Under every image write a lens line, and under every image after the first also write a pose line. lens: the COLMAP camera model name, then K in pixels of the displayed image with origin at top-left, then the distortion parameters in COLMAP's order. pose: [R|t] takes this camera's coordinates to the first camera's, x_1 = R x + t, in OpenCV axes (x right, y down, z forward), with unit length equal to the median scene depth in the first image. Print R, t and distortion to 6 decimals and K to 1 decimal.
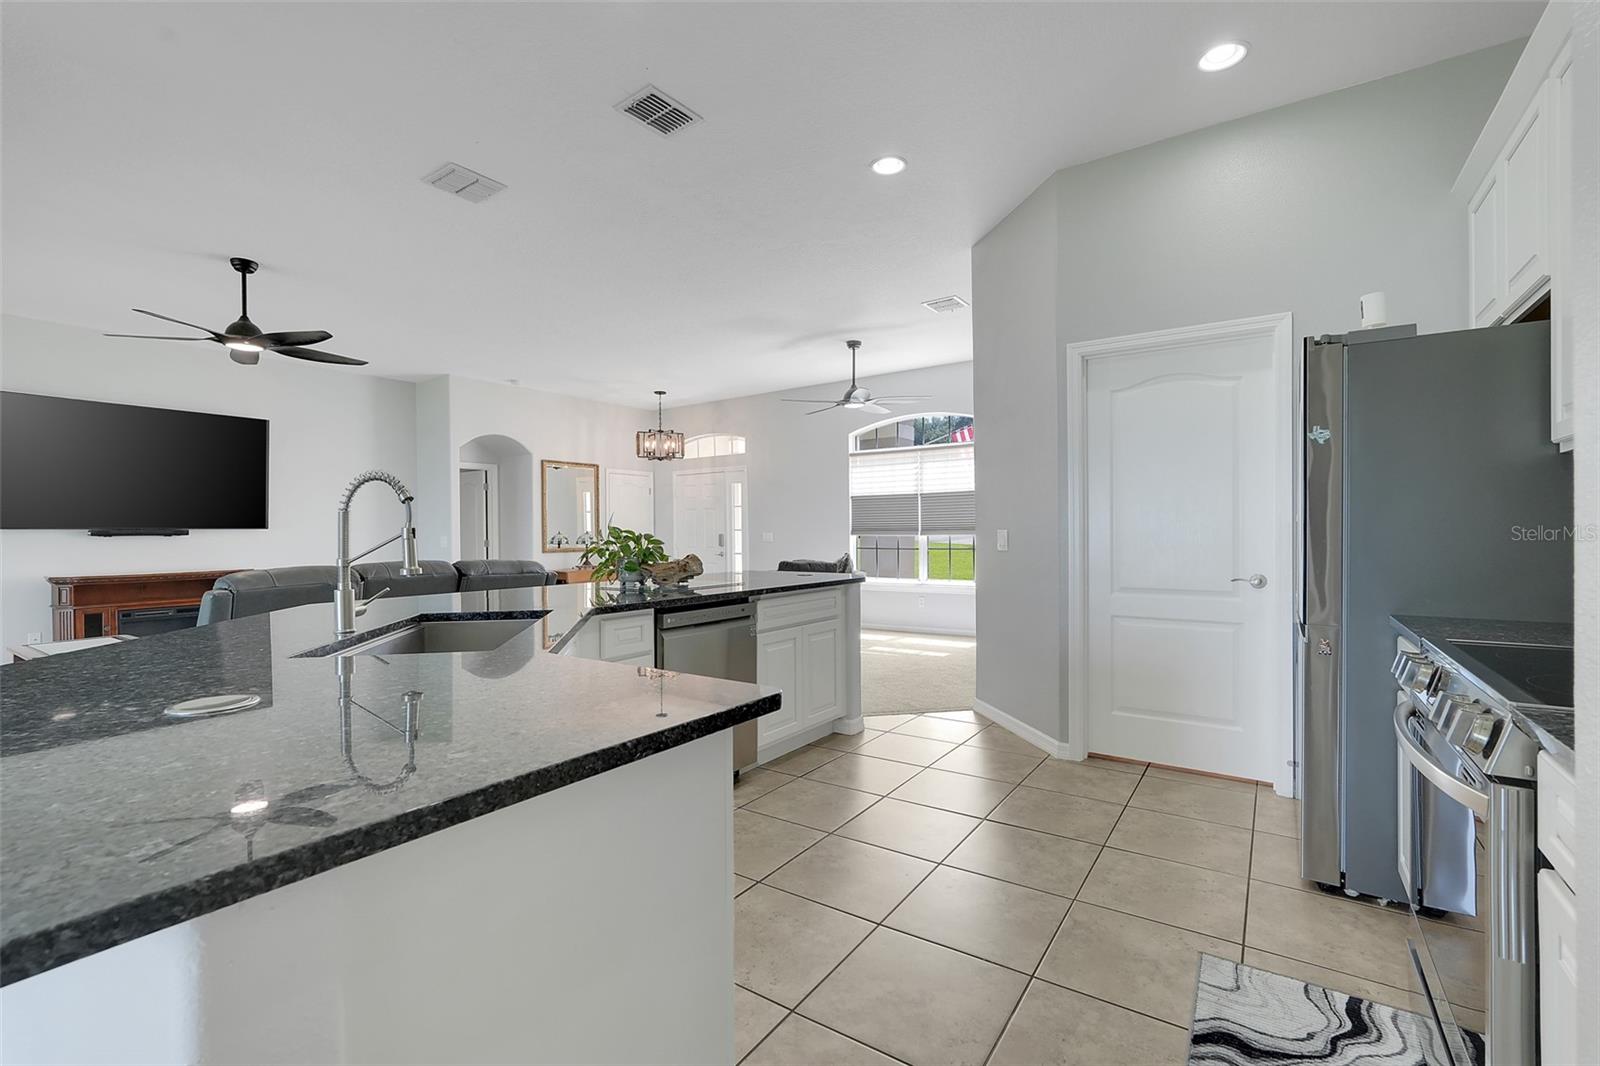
lens RADIAL K [[707.0, 0, 800.3], [0, 707.0, 537.1], [0, 0, 1]] dist [-0.011100, 0.004251]
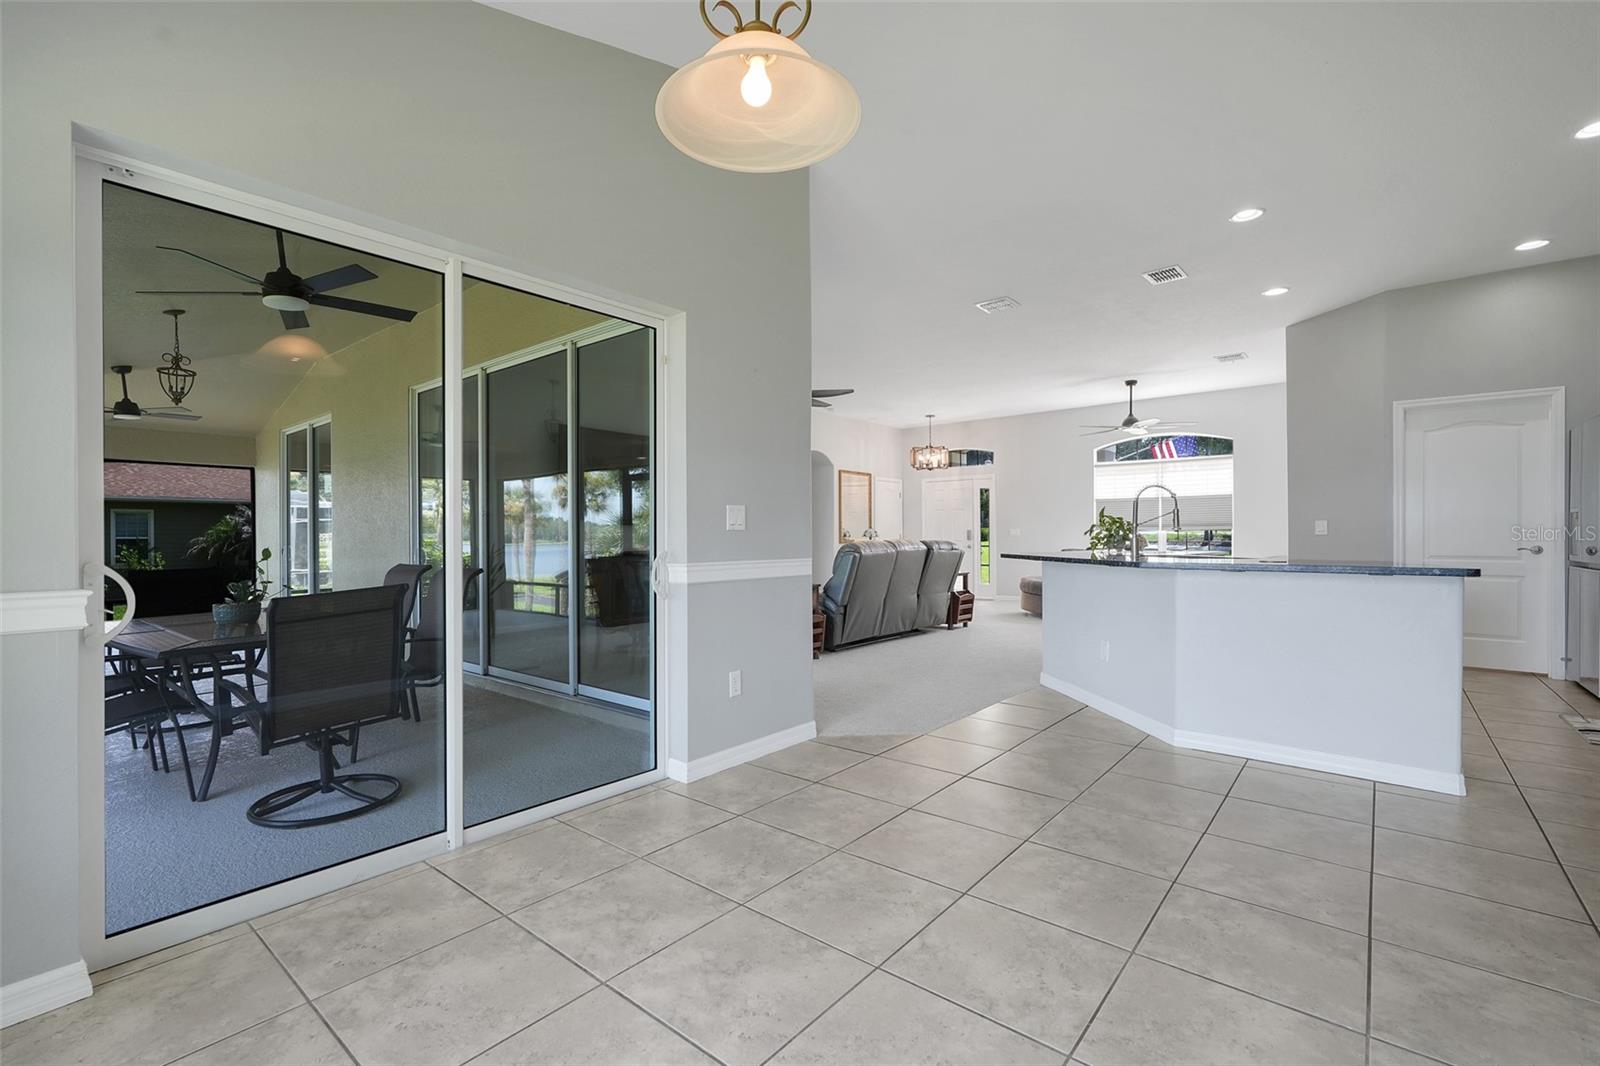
lens RADIAL K [[707.0, 0, 799.6], [0, 707.0, 537.1], [0, 0, 1]] dist [-0.011100, 0.004251]
pose [[0.996349, 0.008573, -0.084946, -0.418643], [-0.009232, 0.999930, -0.007373, 0.027938], [0.084877, 0.008131, 0.996358, -0.350388]]
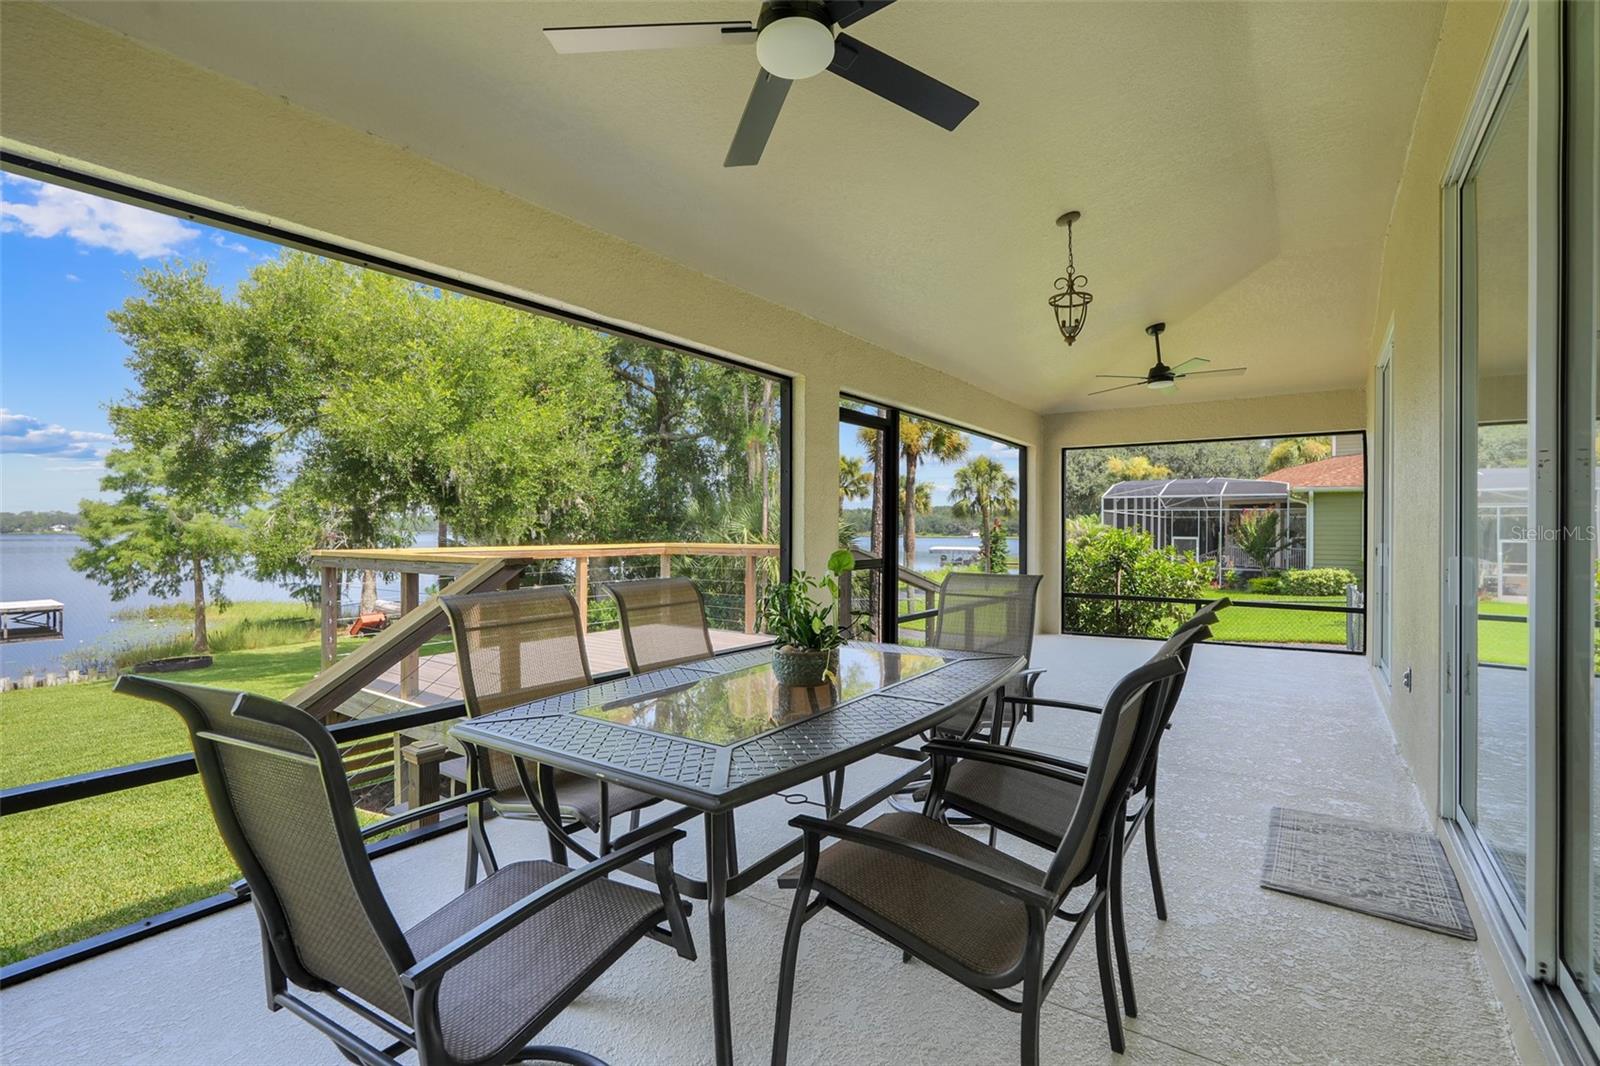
lens RADIAL K [[725.6, 0, 790.2], [0, 725.6, 528.2], [0, 0, 1]] dist [0.003956, -0.000416]
pose [[-0.029156, 0.008403, -0.999540, -0.592287], [-0.011866, 0.999891, 0.008752, 0.024070], [0.999504, 0.012116, -0.029053, 0.157972]]
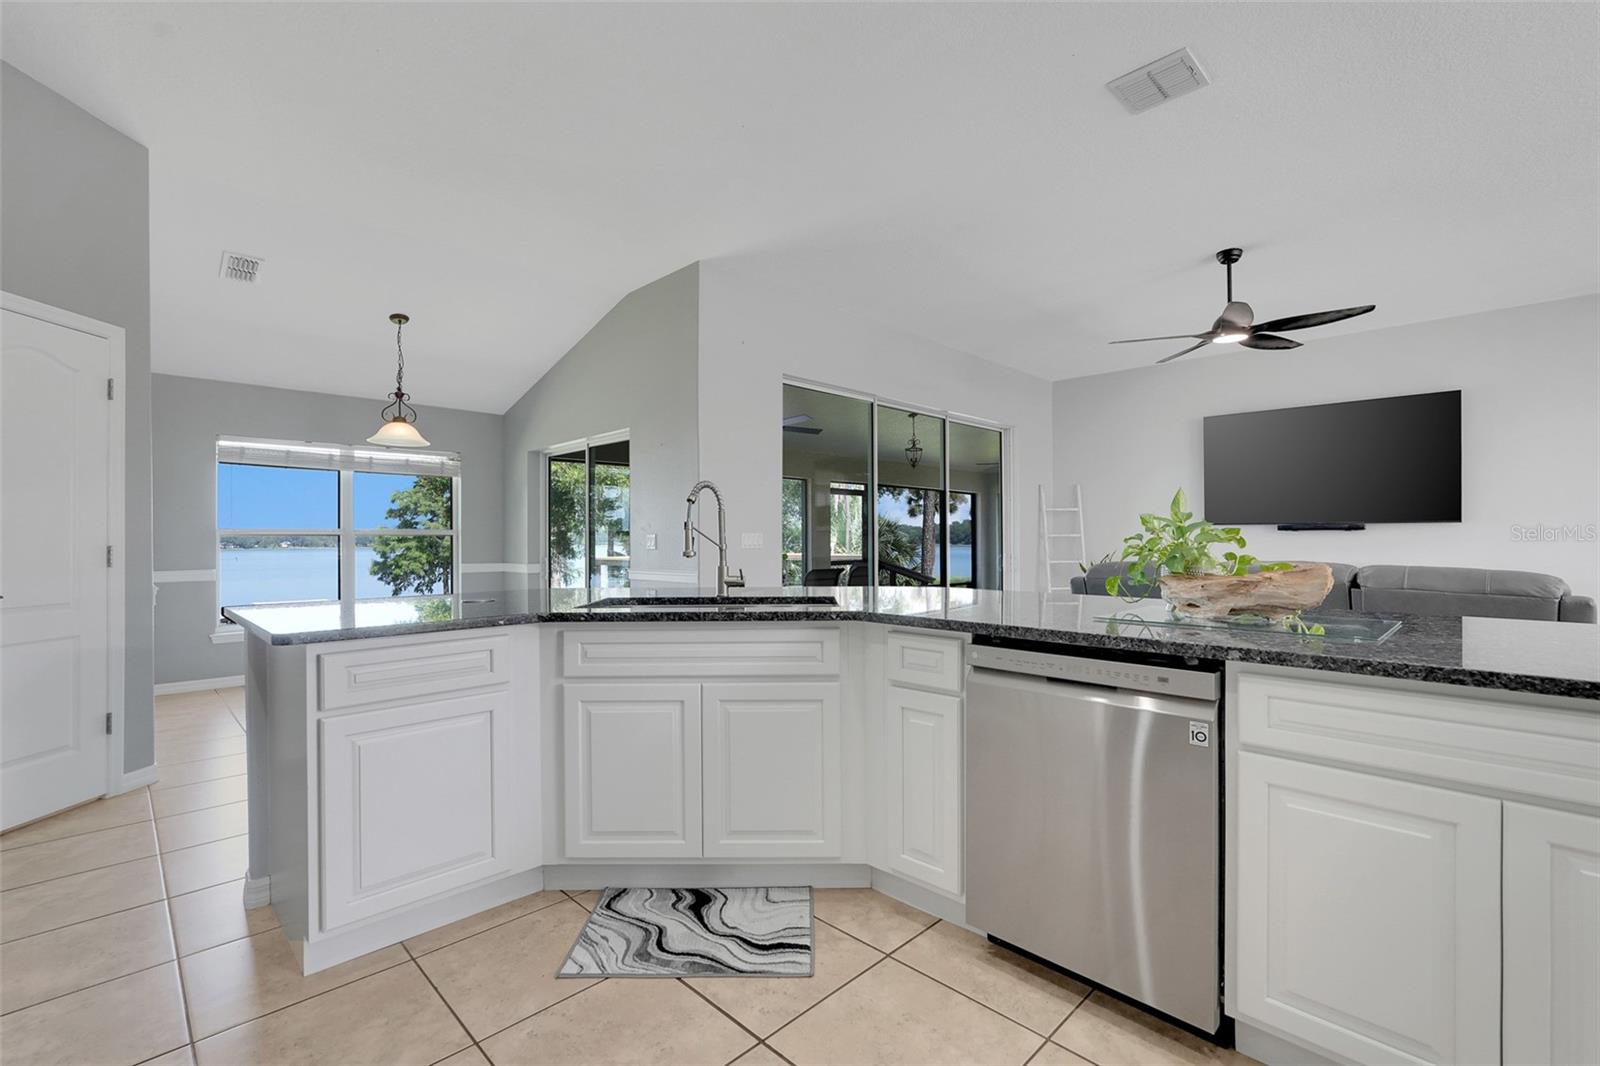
lens RADIAL K [[707.0, 0, 794.3], [0, 707.0, 537.2], [0, 0, 1]] dist [-0.011100, 0.004251]
pose [[-0.187222, 0.006251, -0.982298, 0.200367], [-0.002006, 0.999975, 0.006746, 0.002020], [0.982316, 0.003233, -0.187205, 0.392712]]
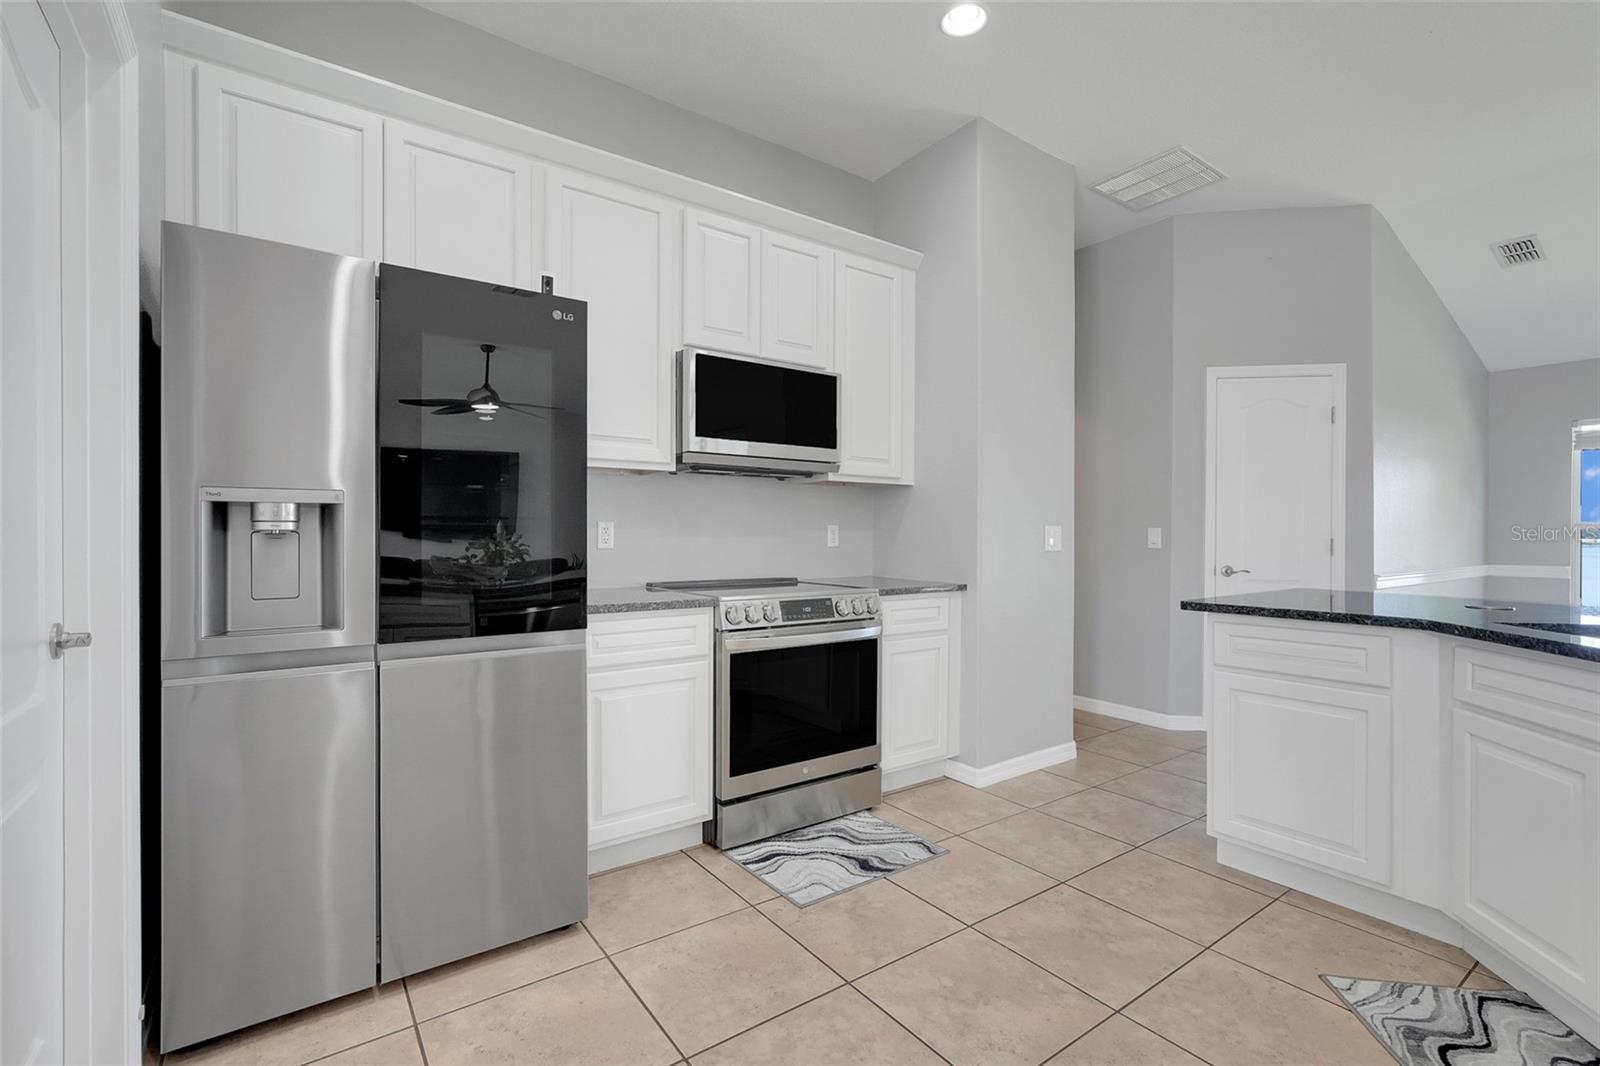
lens RADIAL K [[707.0, 0, 793.4], [0, 707.0, 536.9], [0, 0, 1]] dist [-0.011100, 0.004251]
pose [[-0.939848, 0.004967, 0.341558, 0.056402], [0.008668, 0.999919, 0.009309, 0.000818], [-0.341484, 0.011710, -0.939815, 0.564251]]
